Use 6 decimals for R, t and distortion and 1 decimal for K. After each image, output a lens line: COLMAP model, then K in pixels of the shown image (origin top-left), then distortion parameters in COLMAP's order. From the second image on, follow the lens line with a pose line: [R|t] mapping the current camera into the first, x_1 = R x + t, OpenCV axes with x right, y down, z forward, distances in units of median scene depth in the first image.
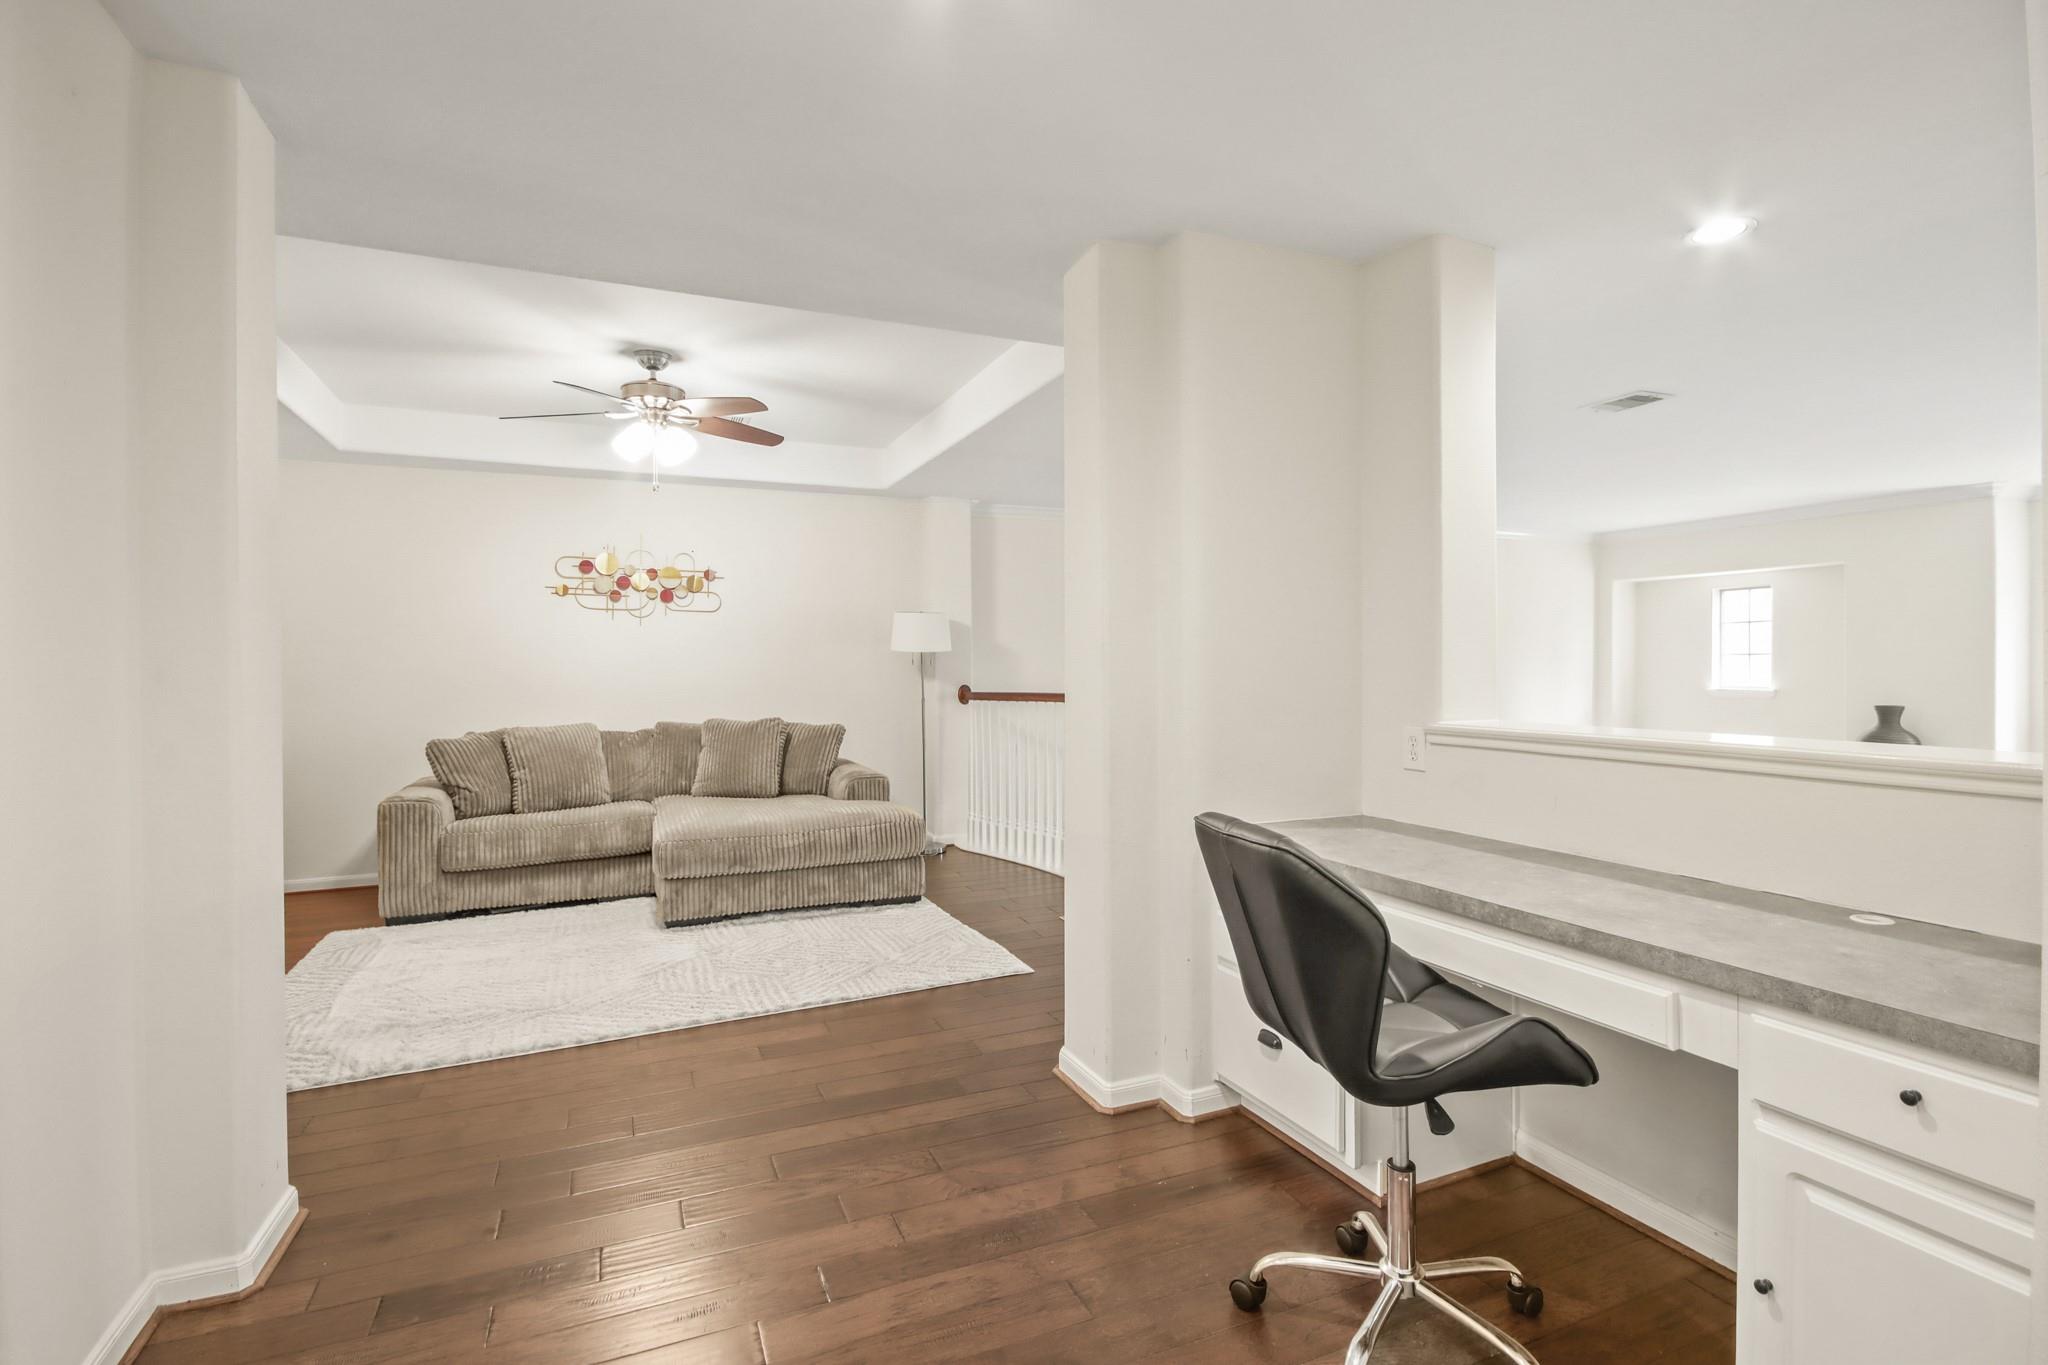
lens RADIAL K [[966.7, 0, 1022.9], [0, 966.7, 669.5], [0, 0, 1]] dist [0.008902, -0.000642]
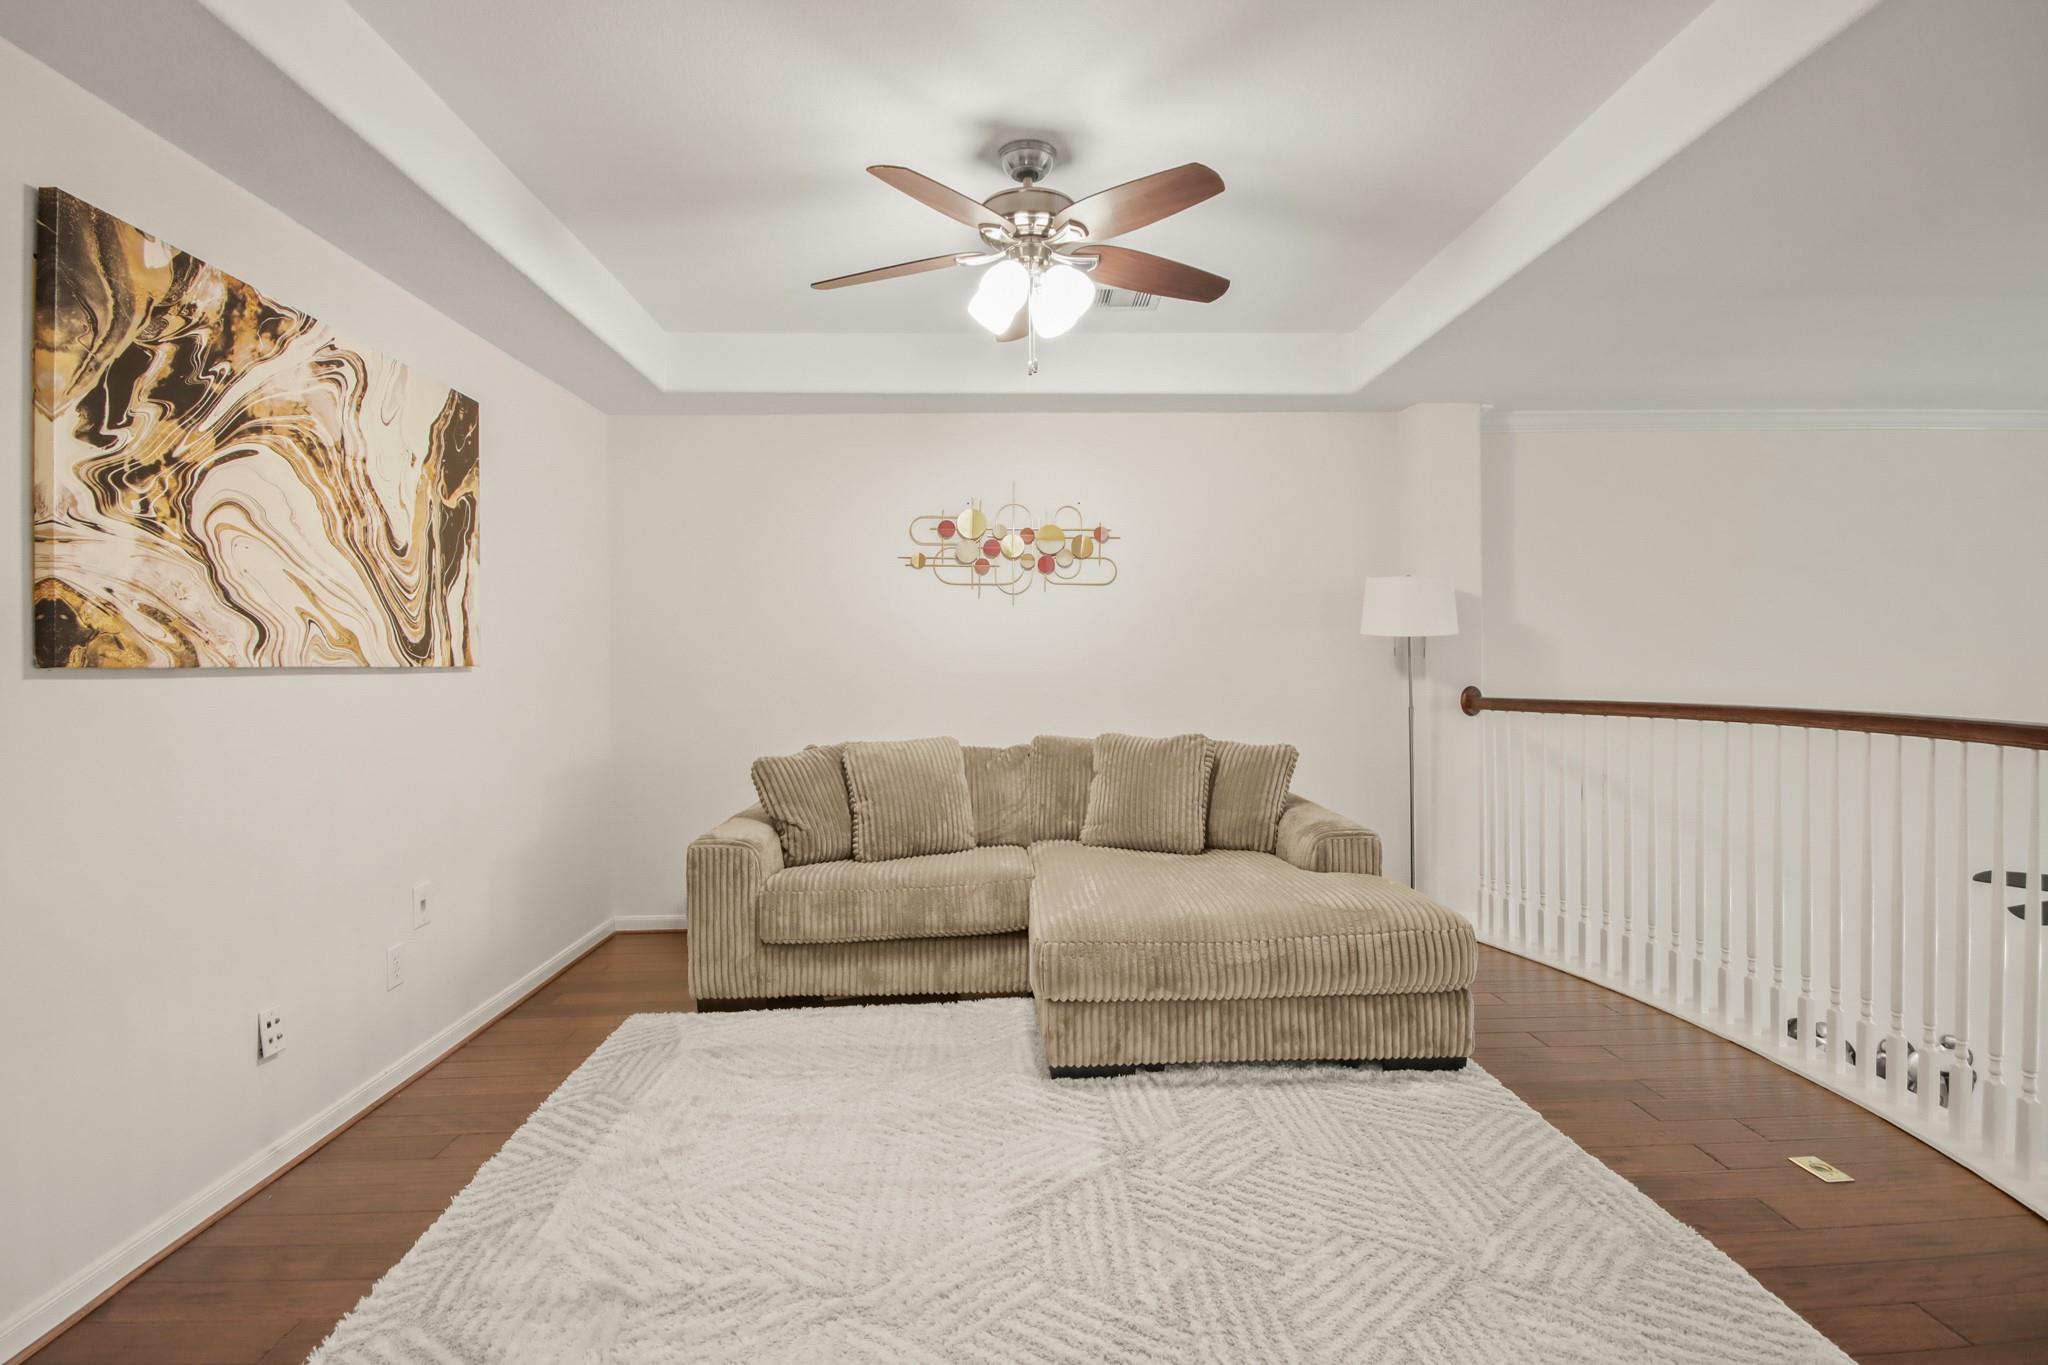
lens RADIAL K [[966.7, 0, 1022.9], [0, 966.7, 669.5], [0, 0, 1]] dist [0.008902, -0.000642]
pose [[0.931550, -0.001443, -0.363611, -0.138510], [0.003693, 0.999978, 0.005492, -0.000128], [0.363596, -0.006459, 0.931535, 0.364023]]
